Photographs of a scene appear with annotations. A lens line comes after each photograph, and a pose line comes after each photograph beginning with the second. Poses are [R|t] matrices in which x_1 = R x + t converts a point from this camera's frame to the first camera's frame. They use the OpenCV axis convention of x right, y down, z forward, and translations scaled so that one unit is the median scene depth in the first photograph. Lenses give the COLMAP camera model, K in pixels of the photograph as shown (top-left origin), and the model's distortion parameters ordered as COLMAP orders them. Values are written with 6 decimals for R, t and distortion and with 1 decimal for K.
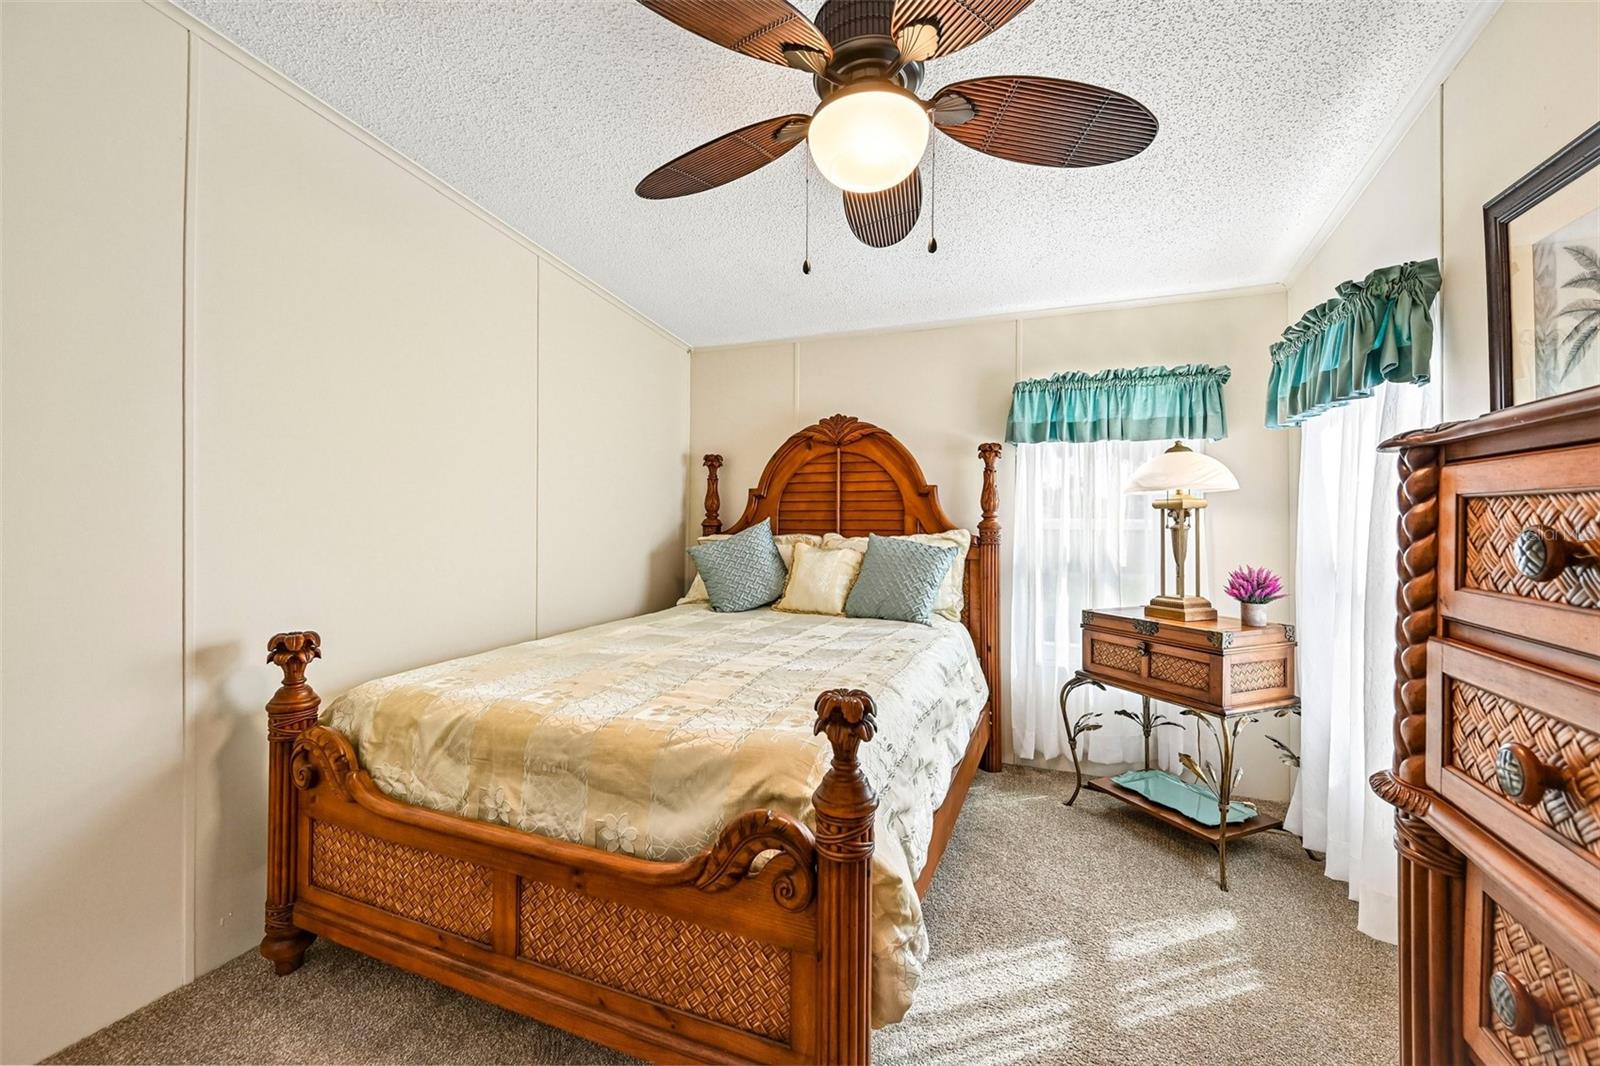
lens RADIAL K [[637.6, 0, 805.8], [0, 637.6, 510.9], [0, 0, 1]] dist [-0.000714, 0.001100]
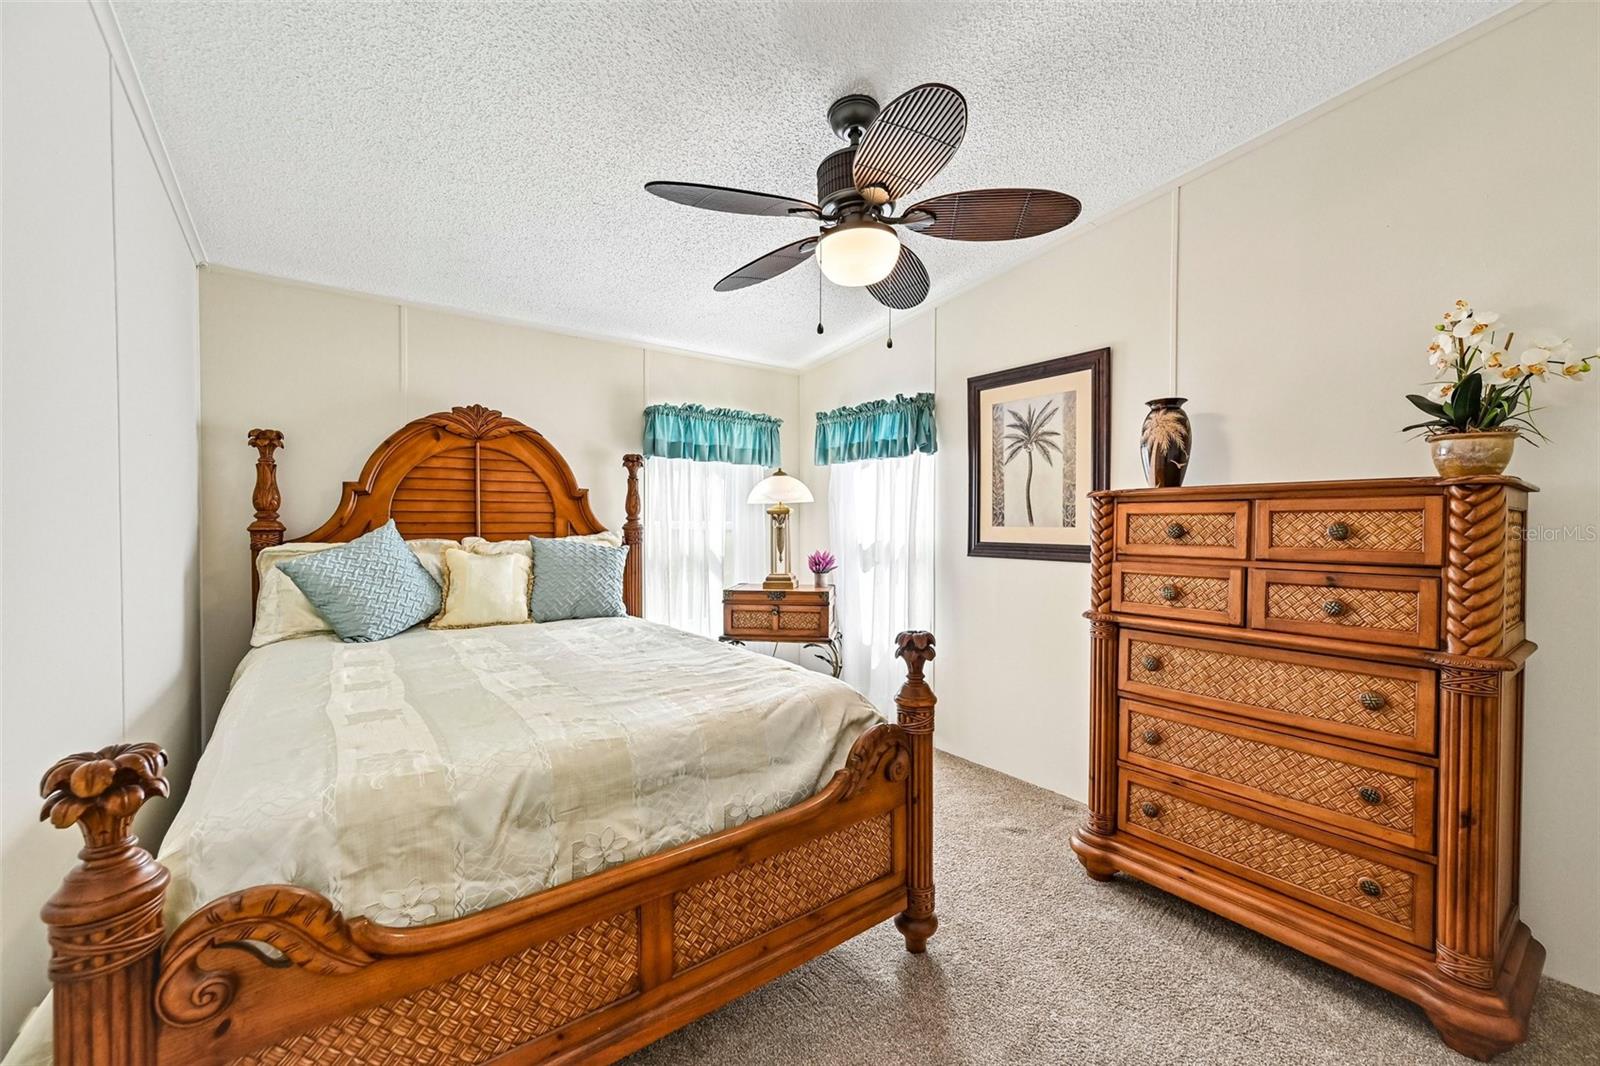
lens RADIAL K [[637.6, 0, 790.4], [0, 637.6, 532.3], [0, 0, 1]] dist [-0.000714, 0.001100]
pose [[0.527452, -0.016236, 0.849430, -0.547569], [-0.010378, 0.999620, 0.025550, 0.000728], [-0.849522, -0.022292, 0.527083, 0.166934]]
